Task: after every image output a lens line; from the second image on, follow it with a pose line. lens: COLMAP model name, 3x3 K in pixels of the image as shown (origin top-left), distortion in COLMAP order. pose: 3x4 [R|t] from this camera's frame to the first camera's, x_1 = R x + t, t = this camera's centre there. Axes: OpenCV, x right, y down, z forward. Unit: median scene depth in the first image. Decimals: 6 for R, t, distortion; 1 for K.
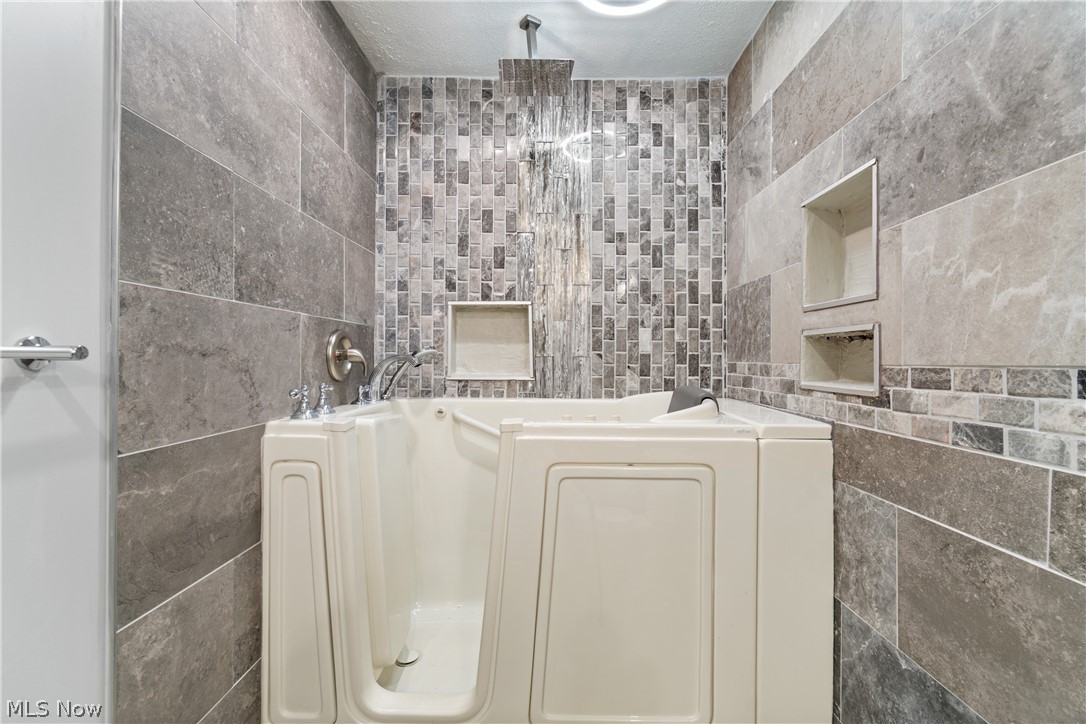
lens RADIAL K [[484.2, 0, 543.0], [0, 484.2, 360.9], [0, 0, 1]] dist [-0.004450, -0.000093]
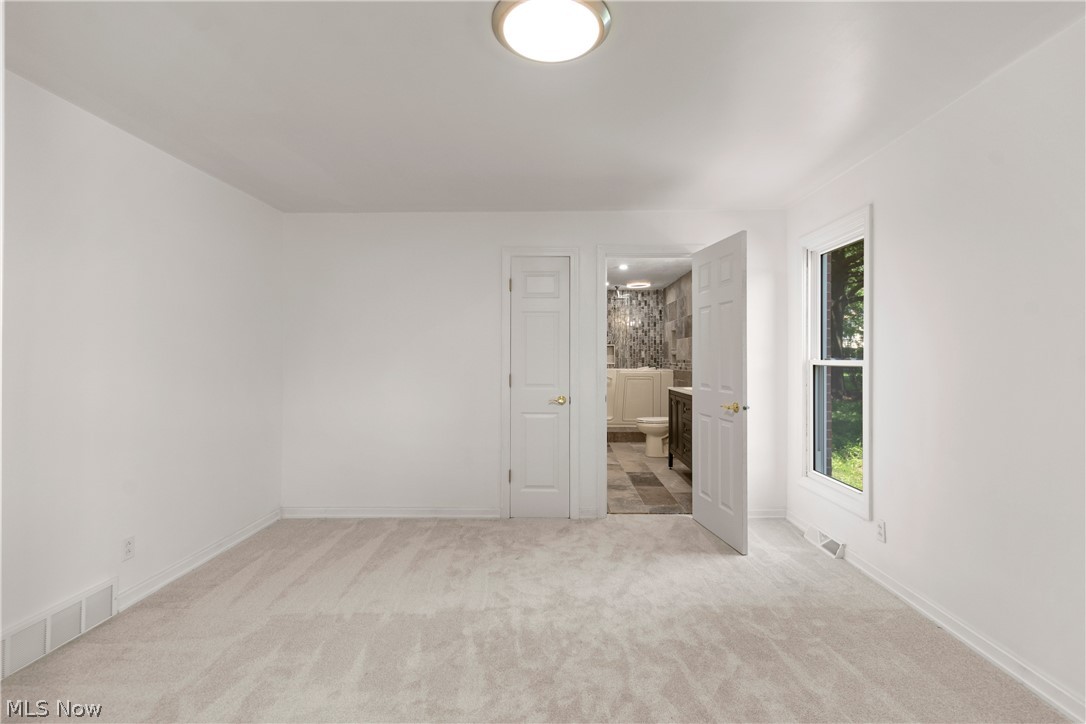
lens RADIAL K [[484.2, 0, 543.8], [0, 484.2, 360.2], [0, 0, 1]] dist [-0.004450, -0.000093]
pose [[0.999554, -0.005171, -0.029419, -0.497811], [0.005129, 0.999986, -0.001492, 0.009536], [0.029426, 0.001340, 0.999566, -3.064618]]
